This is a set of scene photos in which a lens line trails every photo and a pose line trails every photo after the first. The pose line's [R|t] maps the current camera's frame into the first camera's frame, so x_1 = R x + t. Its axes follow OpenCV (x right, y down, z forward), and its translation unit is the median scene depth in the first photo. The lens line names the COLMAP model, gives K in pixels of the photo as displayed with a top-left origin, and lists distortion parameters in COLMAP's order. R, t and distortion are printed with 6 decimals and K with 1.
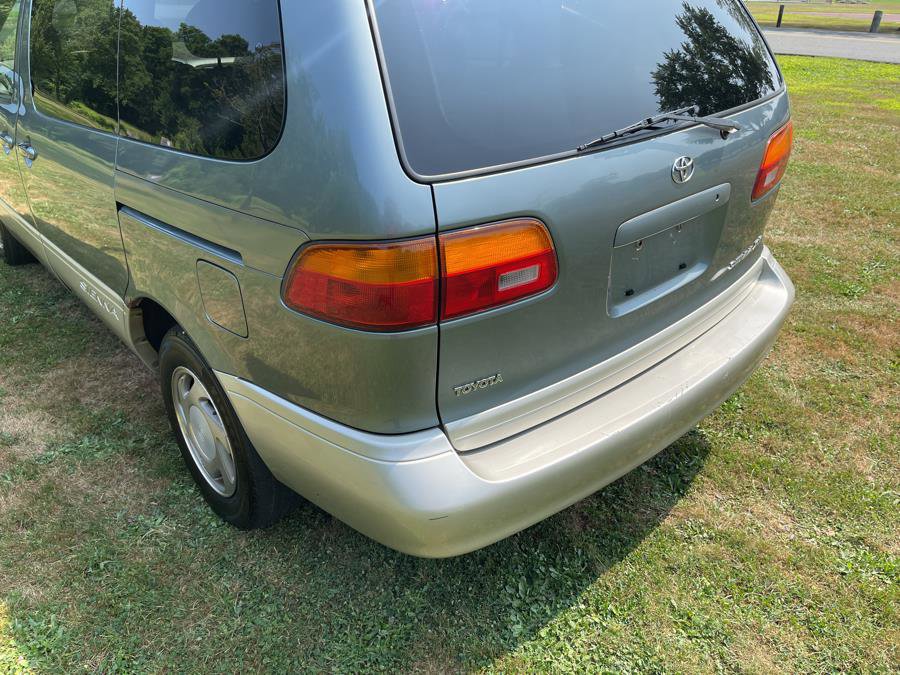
lens RADIAL K [[682.7, 0, 448.9], [0, 682.7, 336.6], [0, 0, 1]] dist [0.083191, -0.119275]
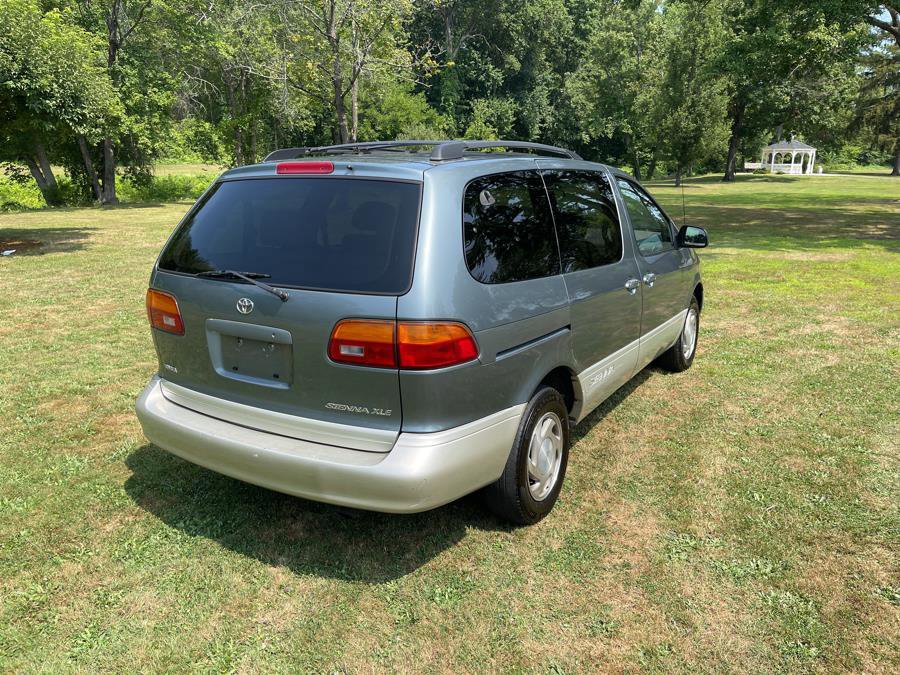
lens RADIAL K [[682.7, 0, 447.8], [0, 682.7, 337.2], [0, 0, 1]] dist [0.083191, -0.119275]
pose [[0.279537, 0.239705, -0.929731, 1.693912], [-0.449352, 0.888401, 0.093945, -0.453951], [0.848494, 0.391516, 0.356053, 0.684573]]
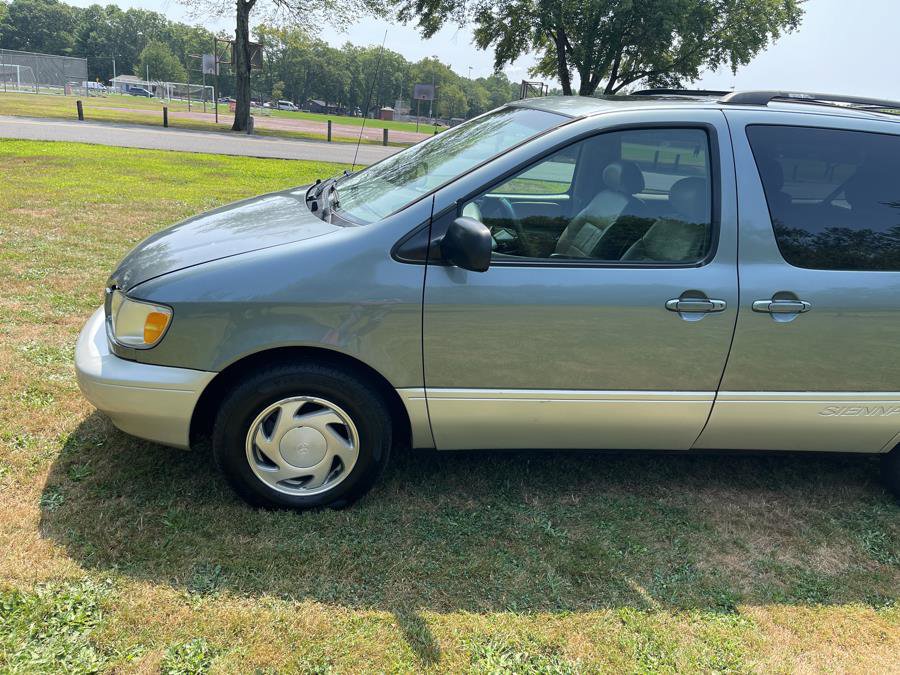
lens RADIAL K [[682.7, 0, 448.4], [0, 682.7, 337.7], [0, 0, 1]] dist [0.083191, -0.119275]
pose [[0.541816, -0.209060, 0.814082, -2.218921], [0.297279, 0.953631, 0.047041, -0.536801], [-0.786168, 0.216522, 0.578842, 1.019516]]
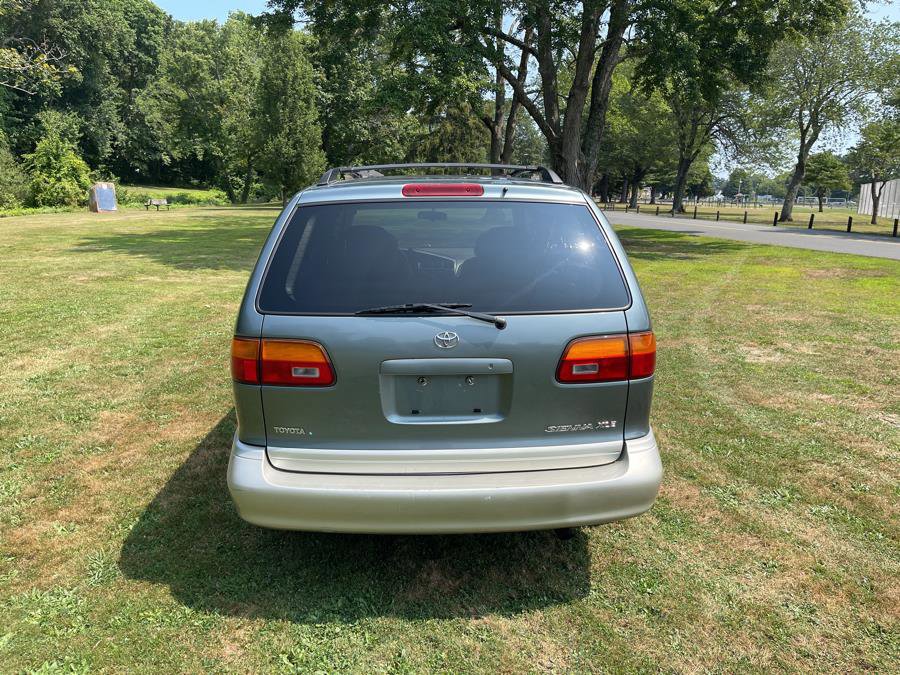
lens RADIAL K [[682.7, 0, 447.5], [0, 682.7, 337.7], [0, 0, 1]] dist [0.083191, -0.119275]
pose [[0.767940, 0.146988, -0.623428, 1.061765], [-0.310285, 0.936855, -0.161324, 0.003364], [0.560349, 0.317327, 0.765057, -0.158591]]
